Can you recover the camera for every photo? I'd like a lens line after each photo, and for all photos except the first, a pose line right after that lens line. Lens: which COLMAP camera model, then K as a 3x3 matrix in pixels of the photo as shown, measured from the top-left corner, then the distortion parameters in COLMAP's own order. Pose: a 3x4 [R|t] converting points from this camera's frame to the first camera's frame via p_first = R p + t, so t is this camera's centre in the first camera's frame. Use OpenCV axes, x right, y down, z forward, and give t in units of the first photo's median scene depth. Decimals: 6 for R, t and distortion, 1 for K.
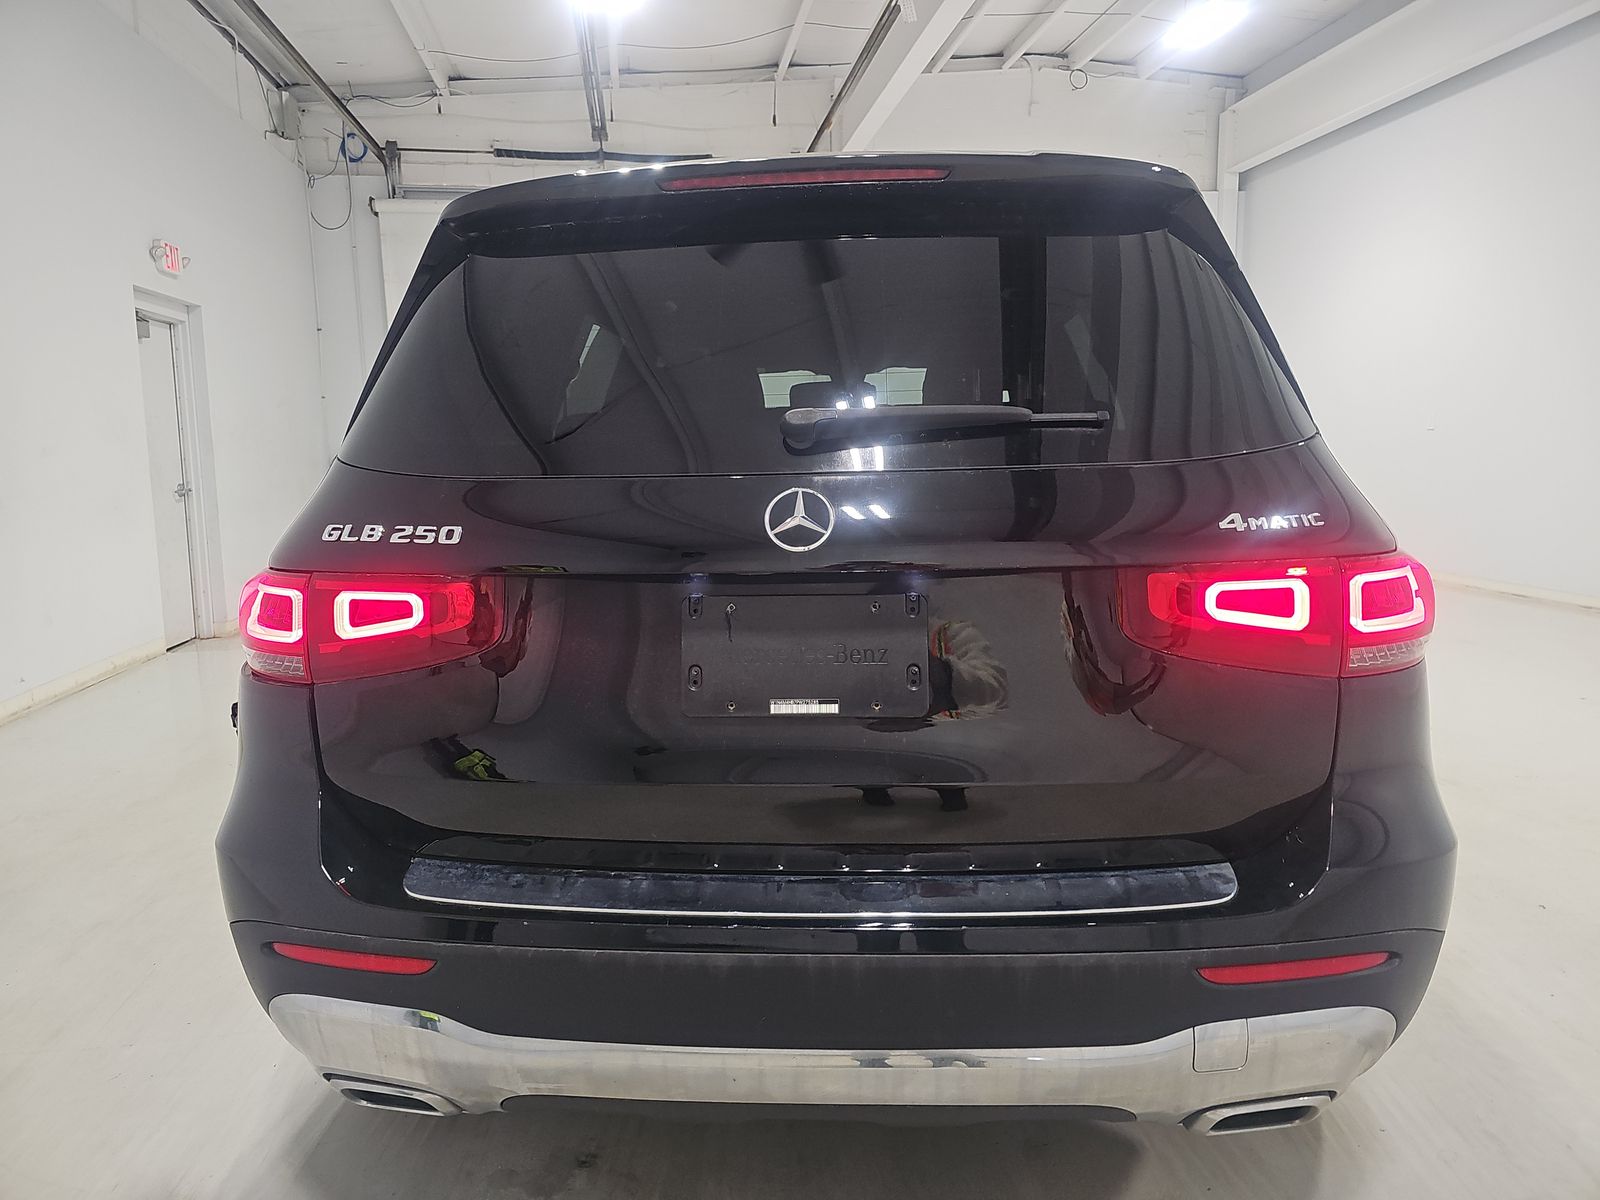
lens RADIAL K [[1066.1, 0, 800.0], [0, 1066.1, 600.0], [0, 0, 1]] dist [0.011616, -0.017508]
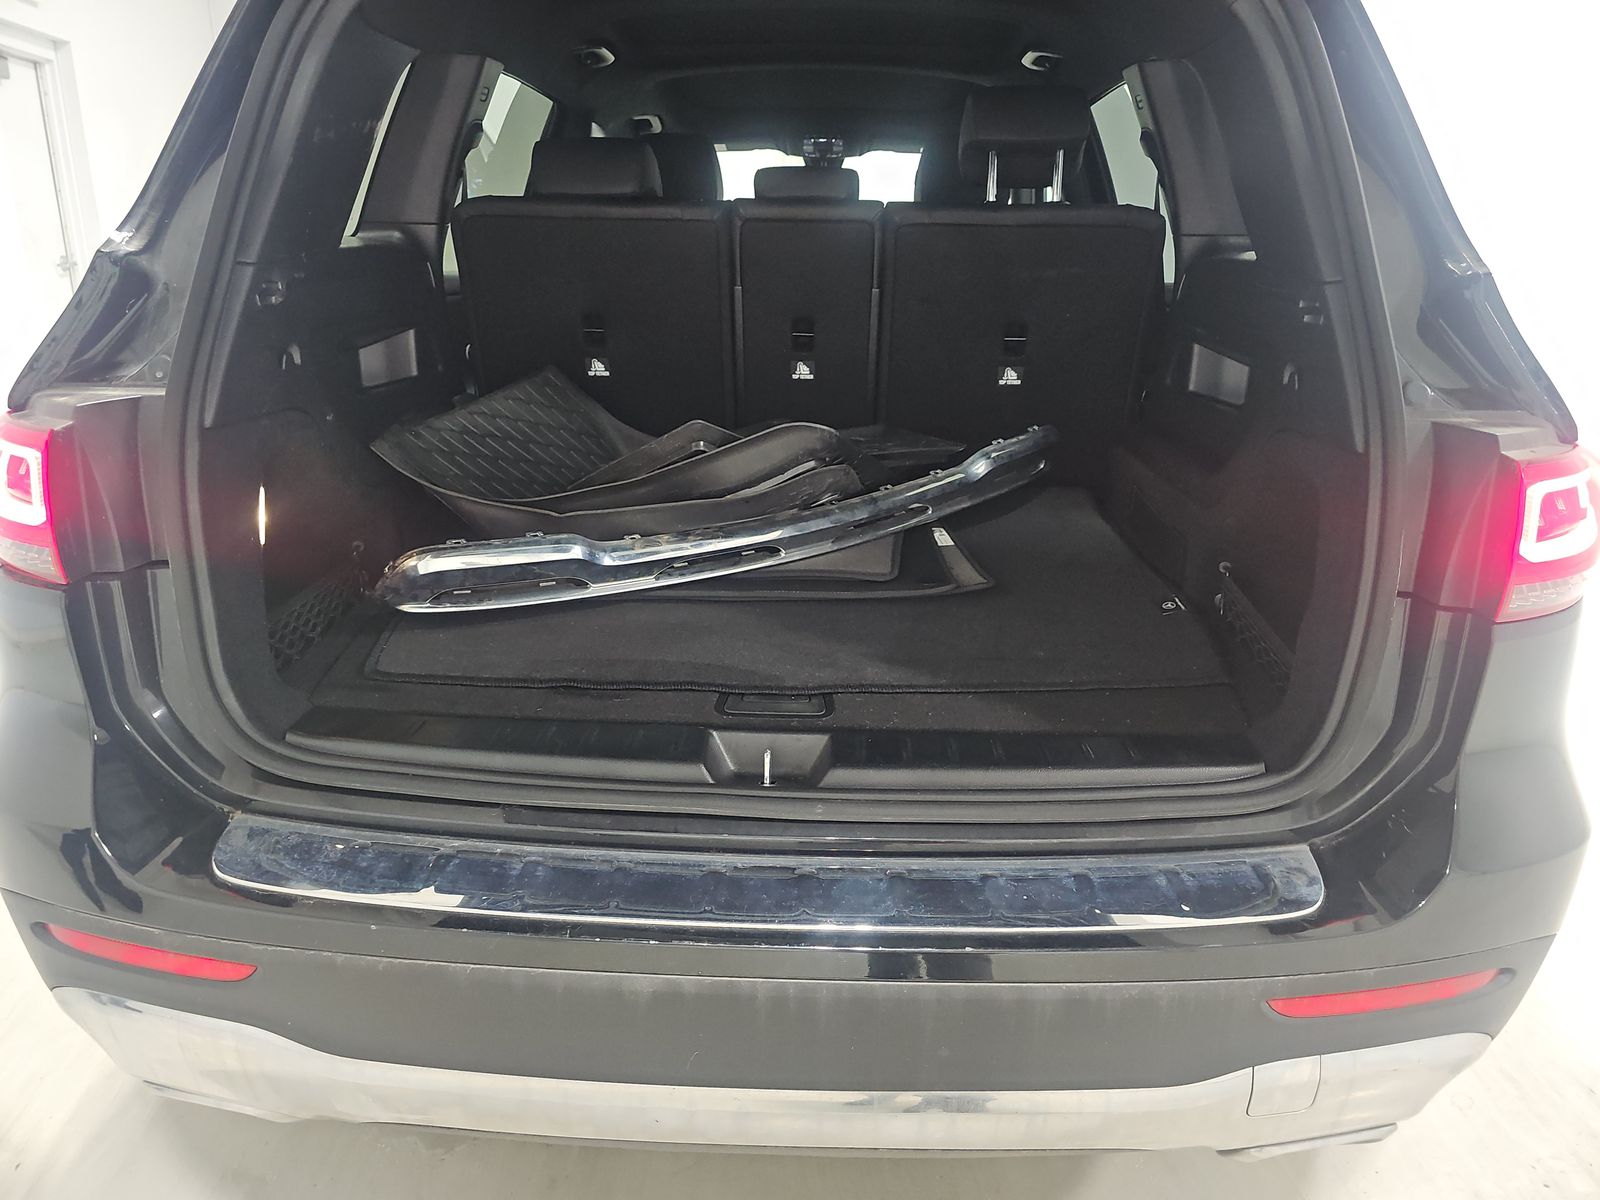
lens RADIAL K [[1066.1, 0, 800.0], [0, 1066.1, 600.0], [0, 0, 1]] dist [0.011616, -0.017508]
pose [[0.998758, 0.026624, 0.042109, -0.001314], [-0.033899, 0.982564, 0.182808, -0.060452], [-0.036508, -0.184009, 0.982246, 0.299895]]
